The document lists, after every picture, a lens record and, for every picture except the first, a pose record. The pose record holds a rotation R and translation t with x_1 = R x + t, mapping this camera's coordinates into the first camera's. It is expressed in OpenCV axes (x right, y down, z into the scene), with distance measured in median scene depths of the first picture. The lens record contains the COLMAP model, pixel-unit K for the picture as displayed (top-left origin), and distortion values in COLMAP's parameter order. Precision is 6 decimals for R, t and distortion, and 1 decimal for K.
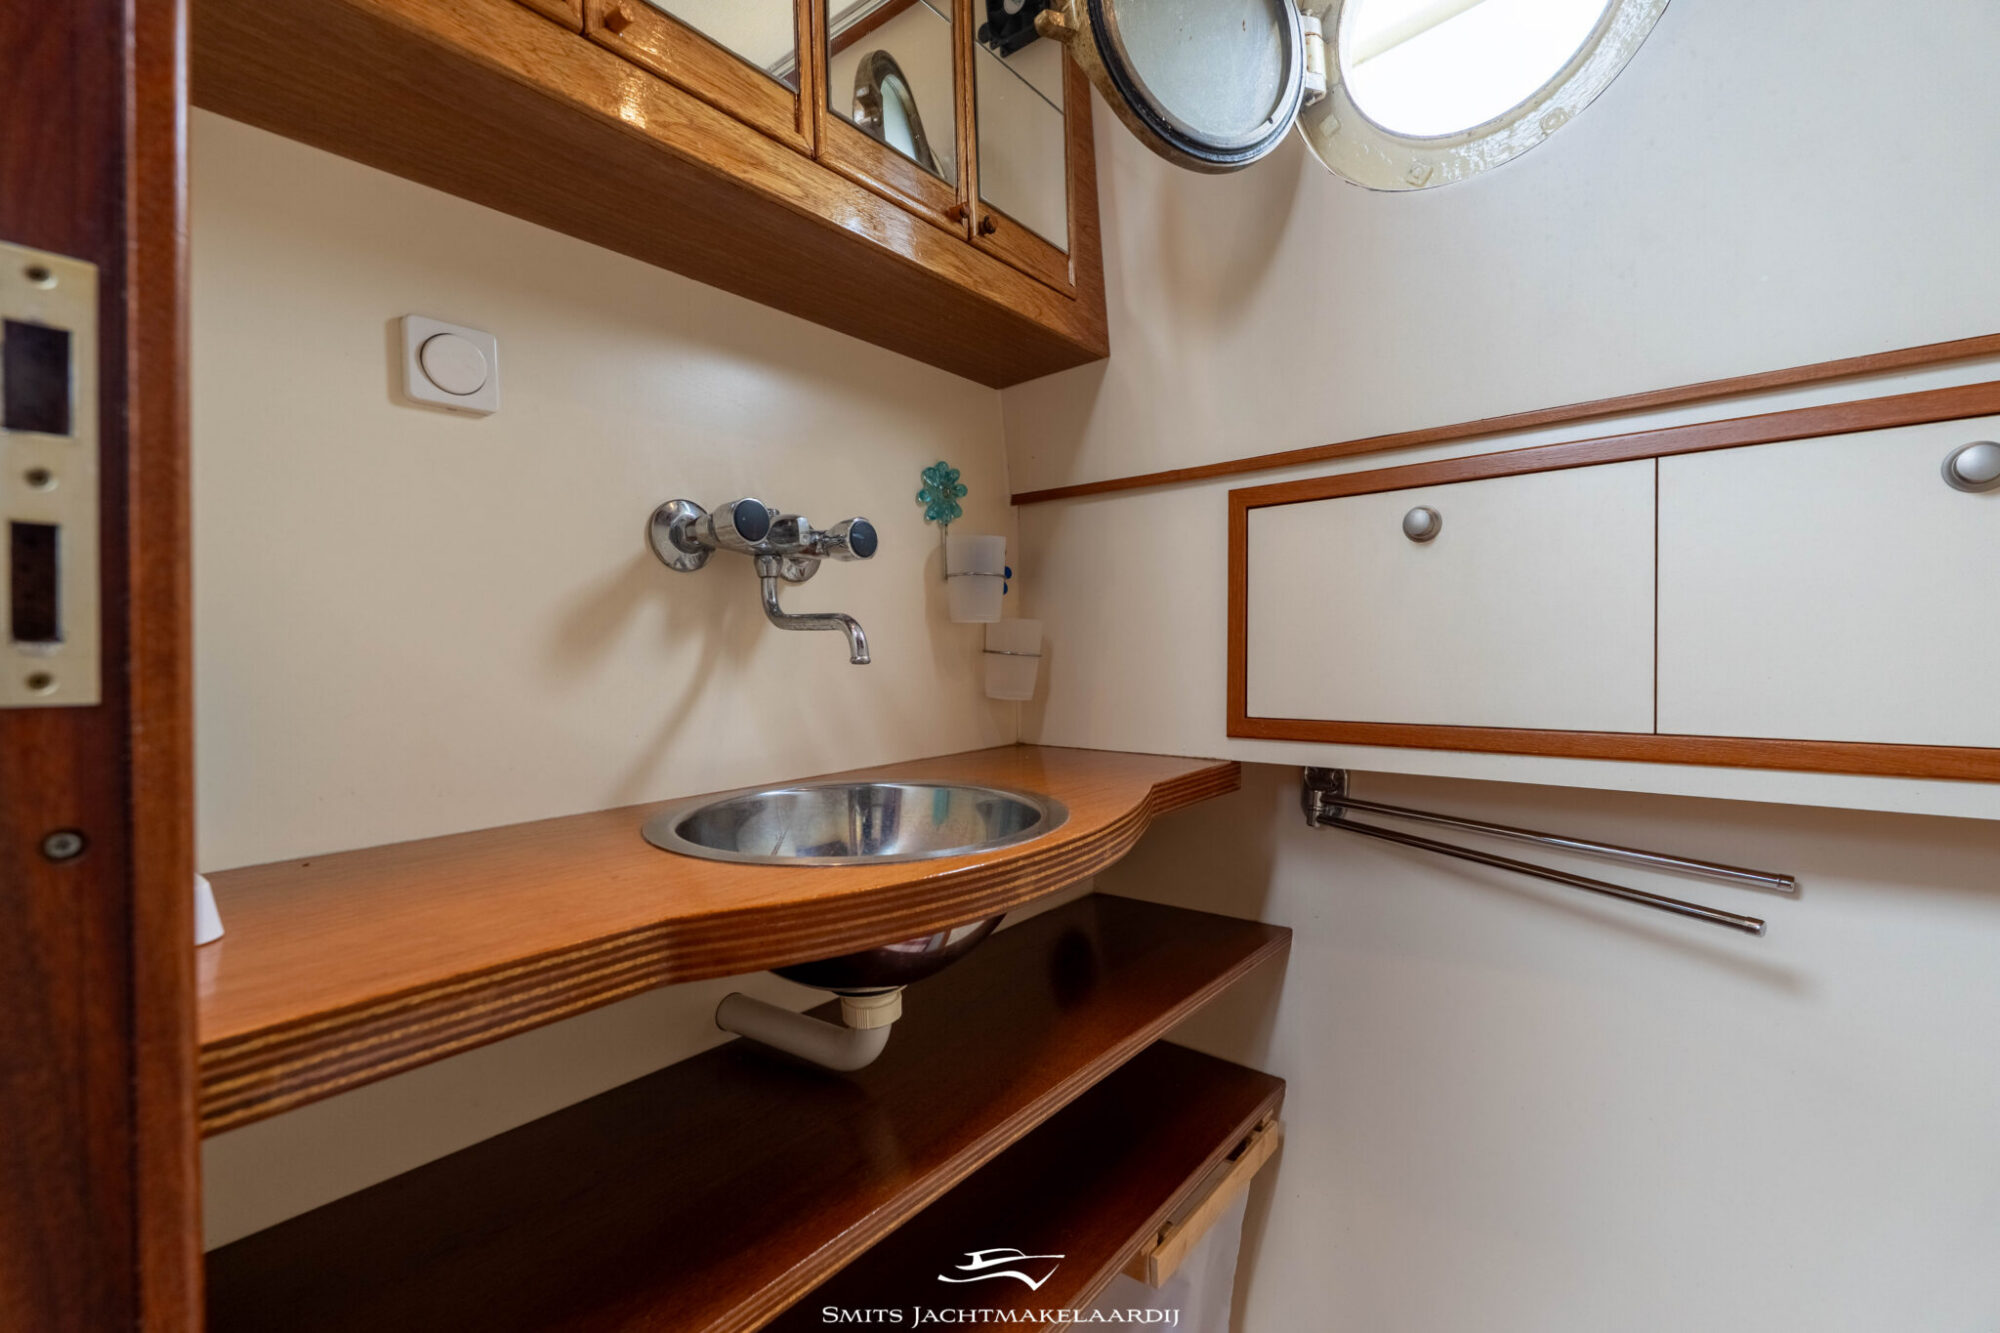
lens RADIAL K [[877.6, 0, 995.2], [0, 877.6, 668.3], [0, 0, 1]] dist [-0.006198, 0.000964]
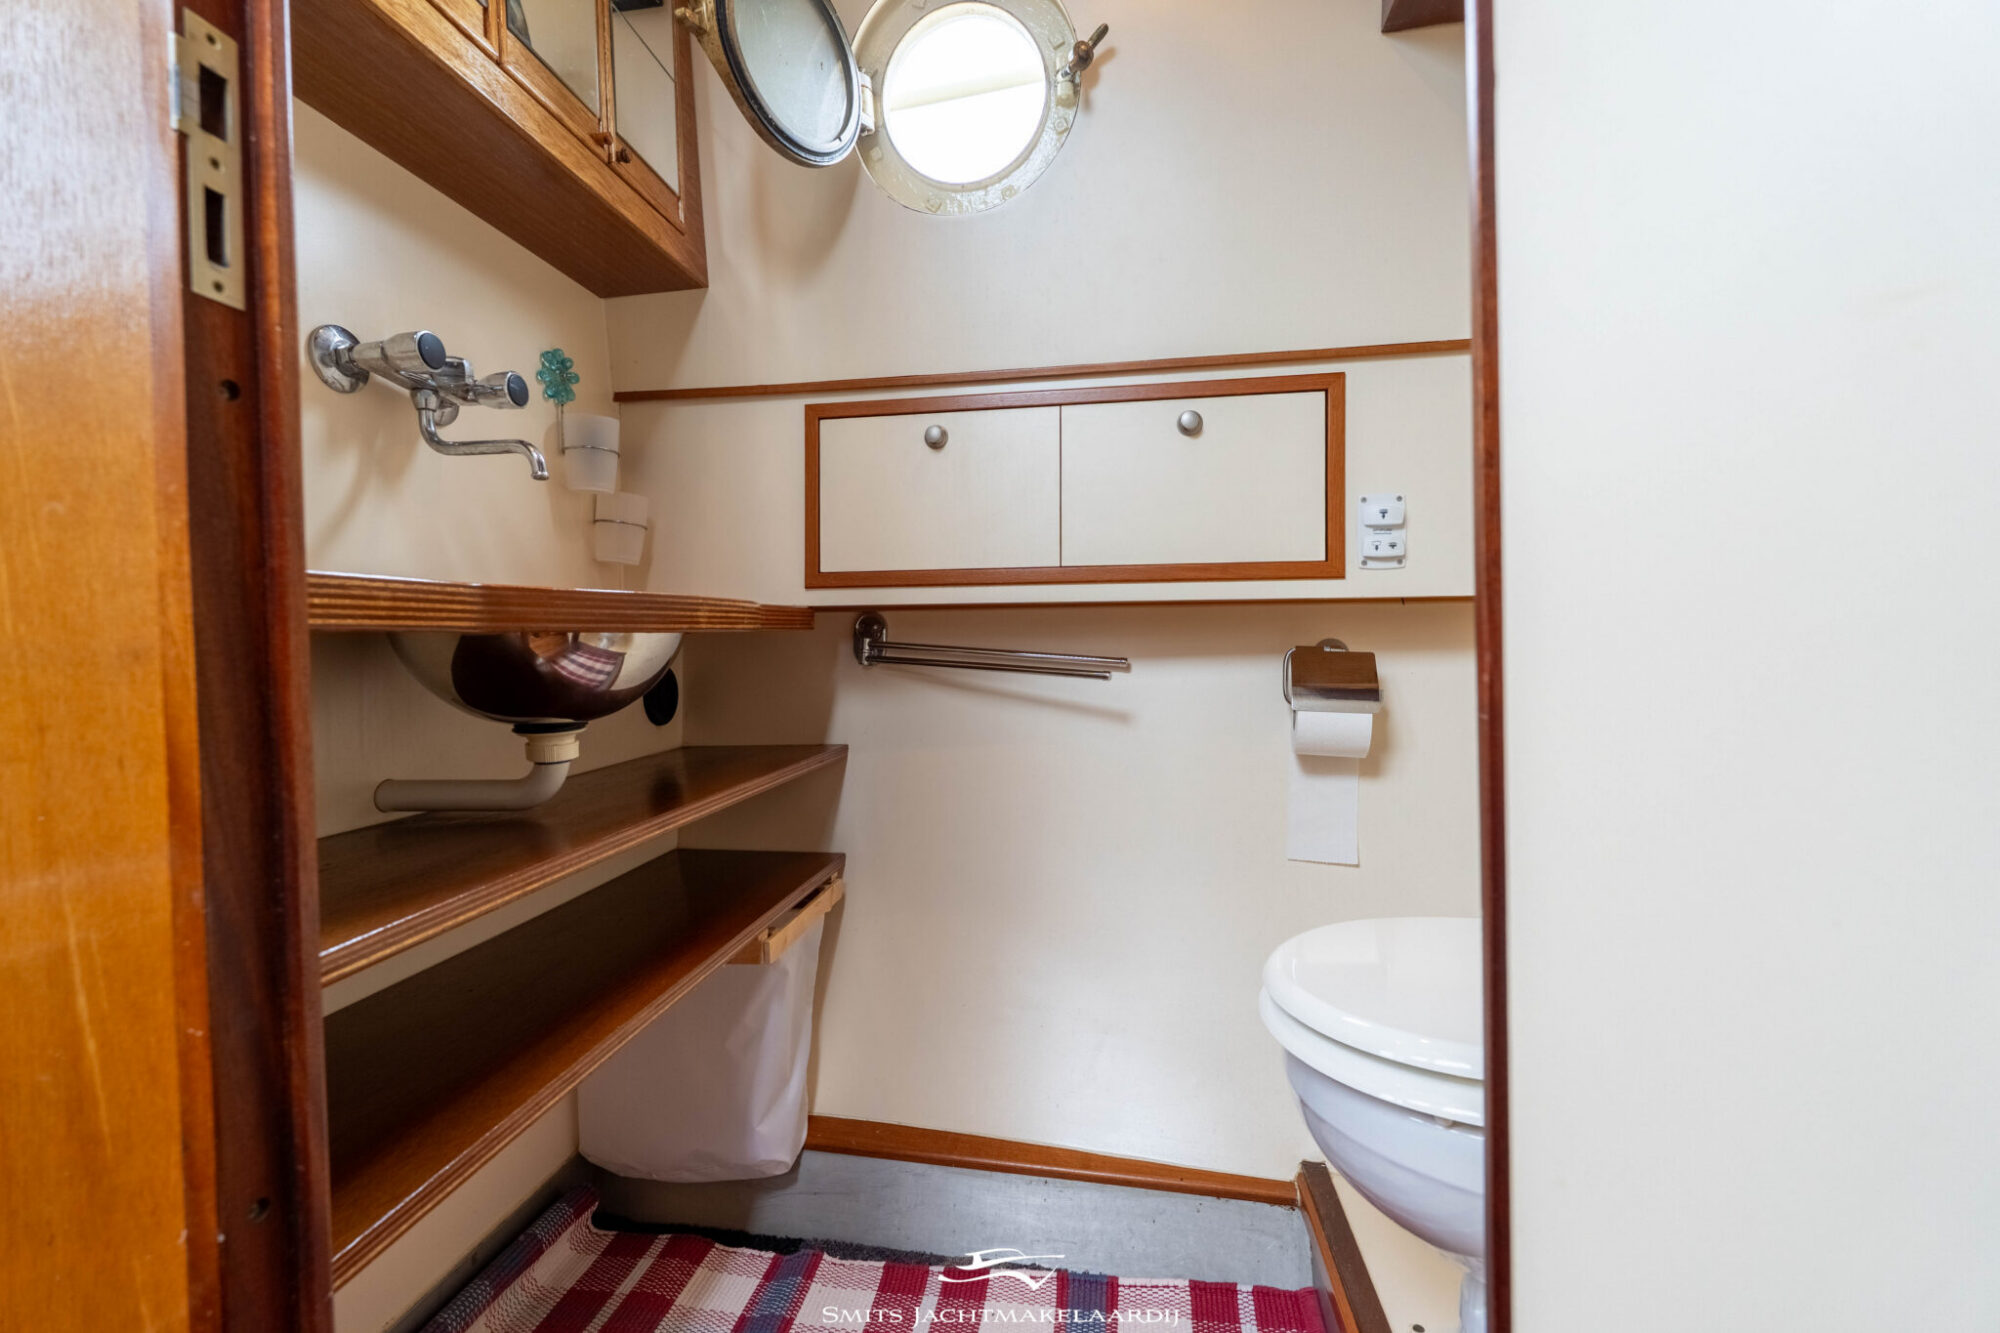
lens RADIAL K [[877.6, 0, 999.3], [0, 877.6, 665.4], [0, 0, 1]] dist [-0.006198, 0.000964]
pose [[0.856369, -0.009298, 0.516280, -0.198614], [0.005400, 0.999944, 0.009052, 0.210052], [-0.516335, -0.004964, 0.856372, -0.344088]]
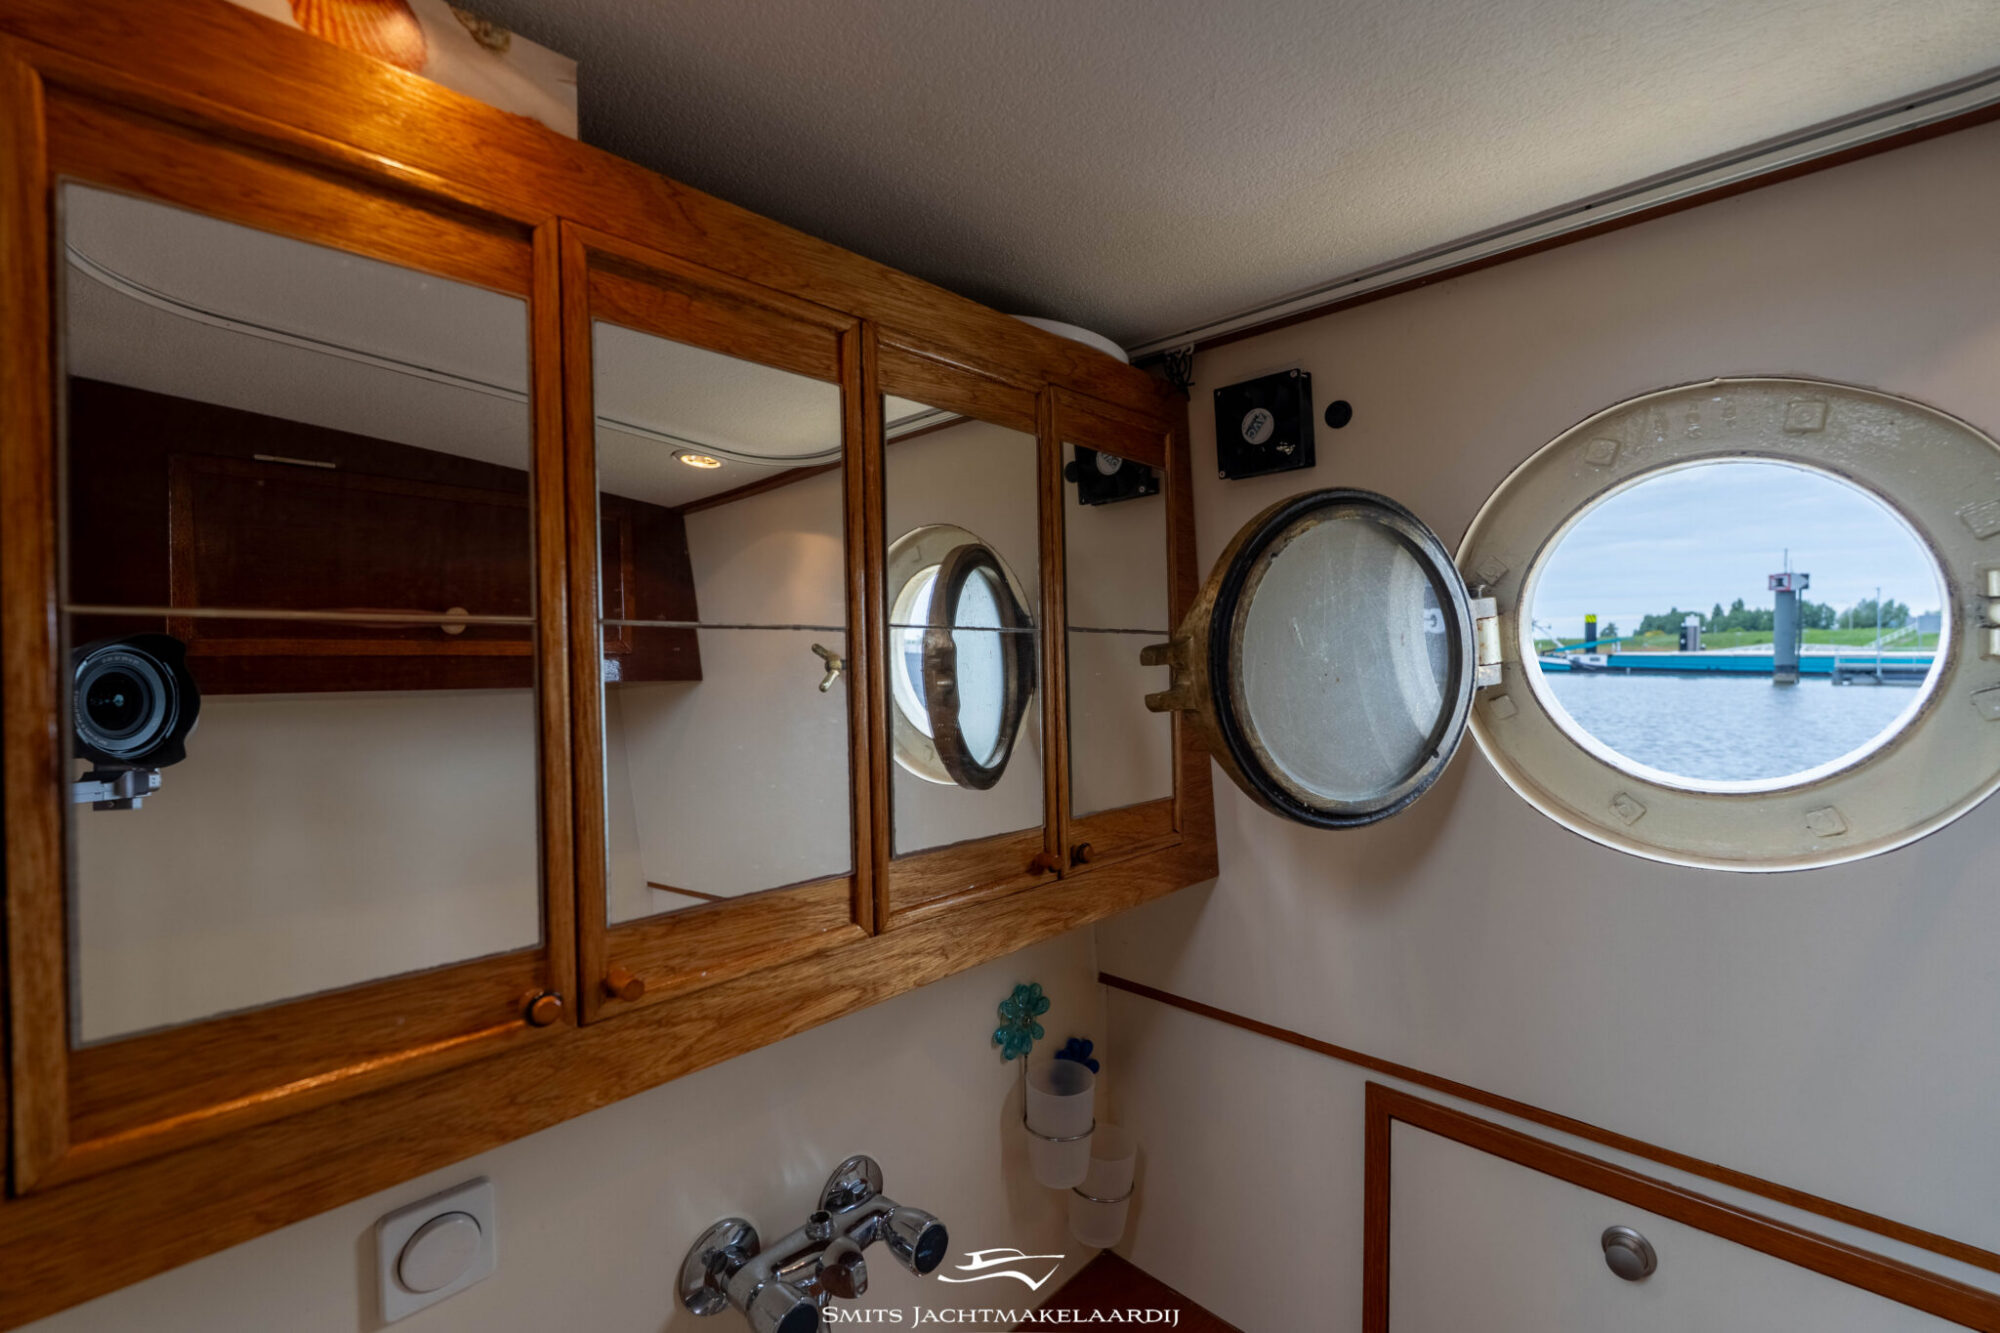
lens RADIAL K [[877.6, 0, 991.3], [0, 877.6, 665.8], [0, 0, 1]] dist [-0.006198, 0.000964]
pose [[0.996574, 0.006734, -0.082437, -0.025857], [-0.007711, 0.999904, -0.011544, -0.666766], [0.082351, 0.012140, 0.996529, 0.154839]]
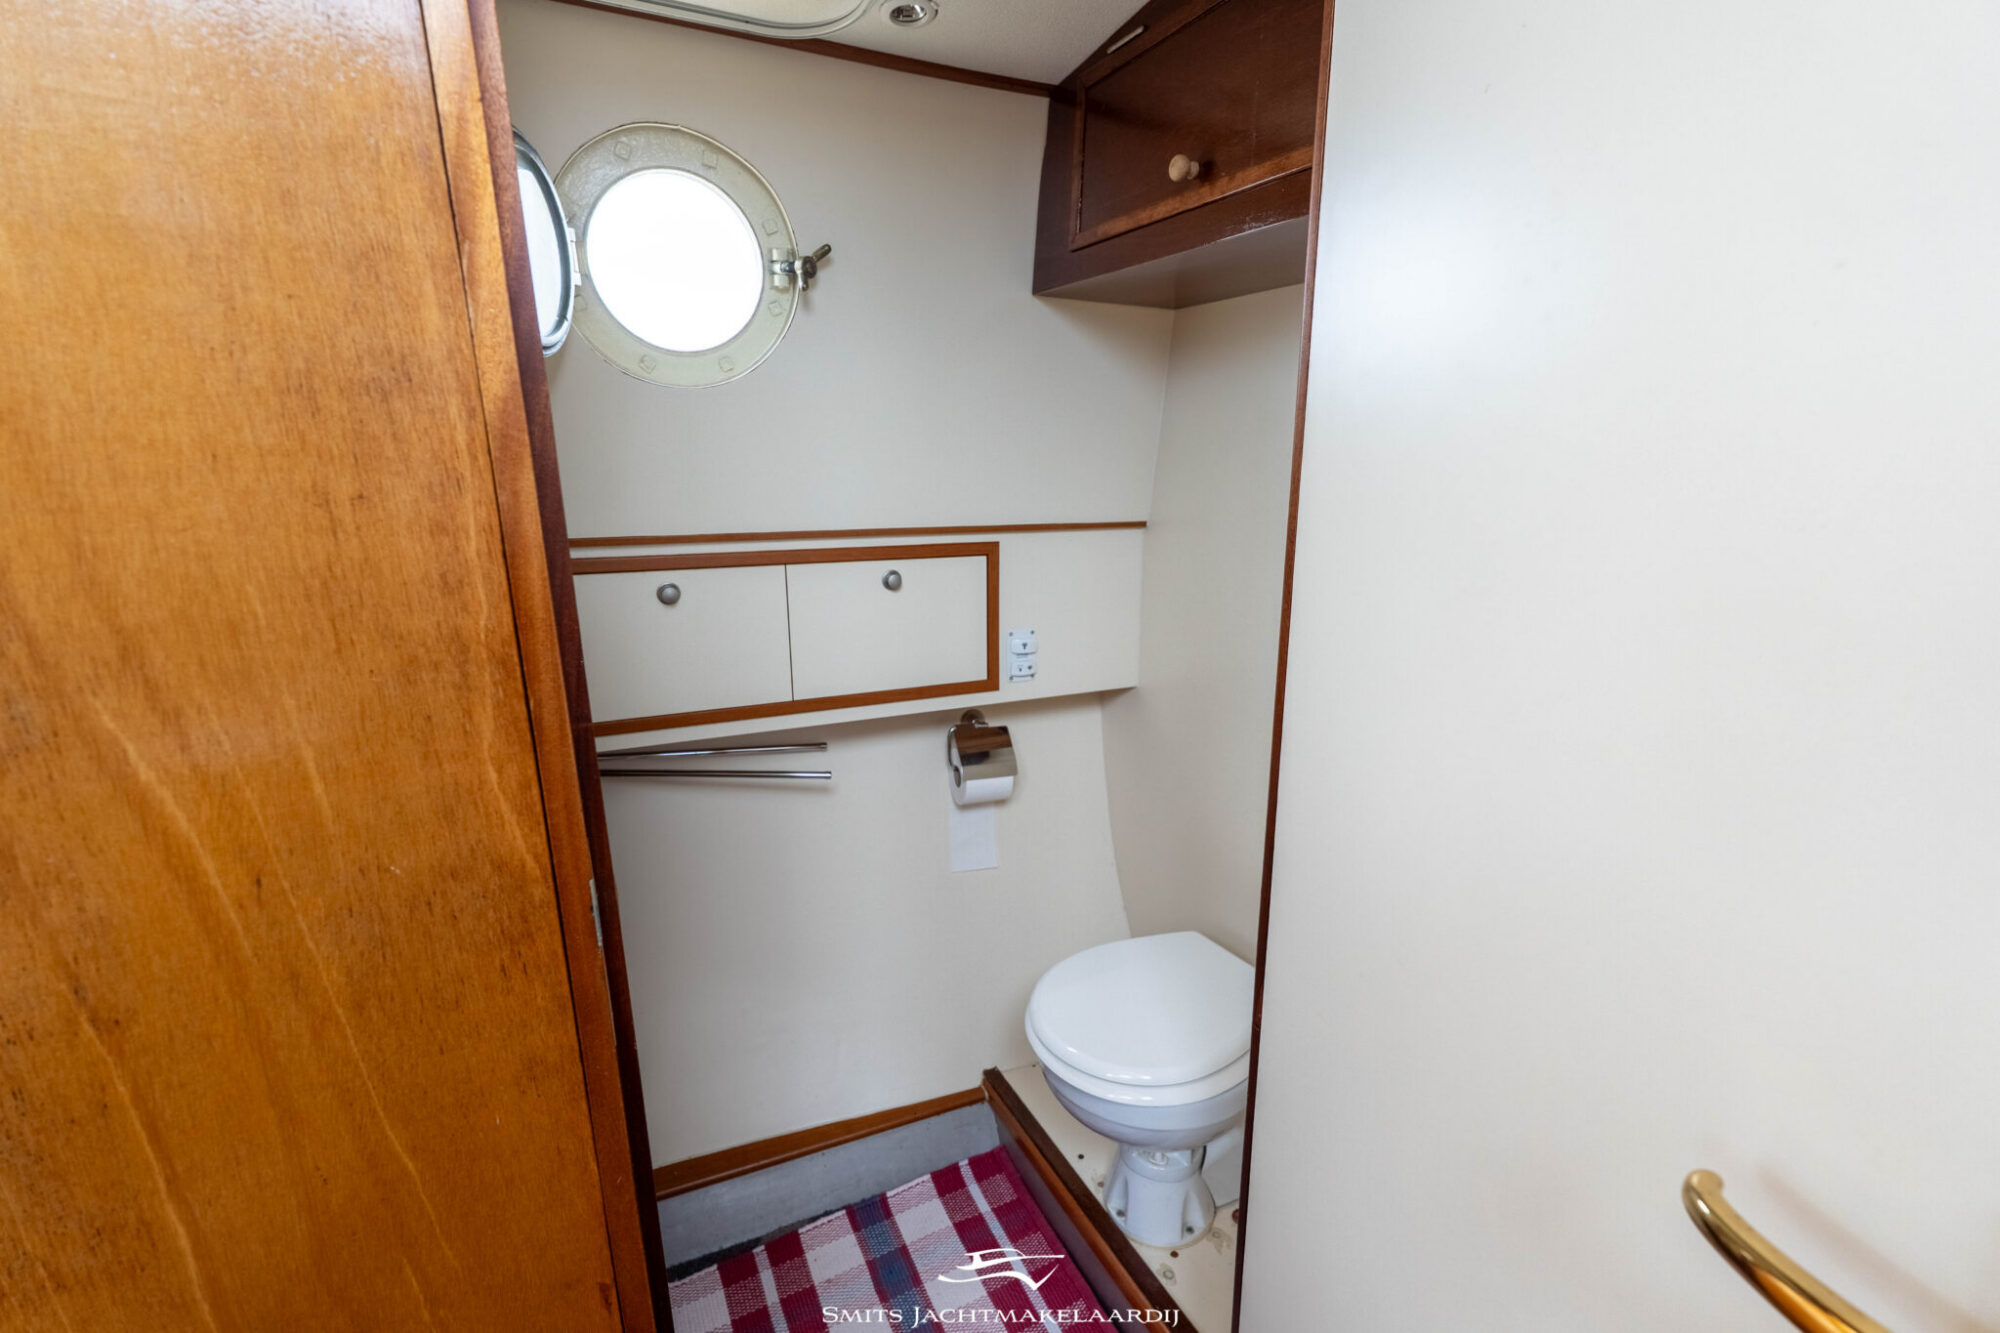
lens RADIAL K [[877.6, 0, 998.5], [0, 877.6, 663.7], [0, 0, 1]] dist [-0.006198, 0.000964]
pose [[0.397024, -0.212317, 0.892913, -0.719317], [0.000048, 0.972880, 0.231310, -0.401292], [-0.917808, -0.091793, 0.386267, -0.184564]]
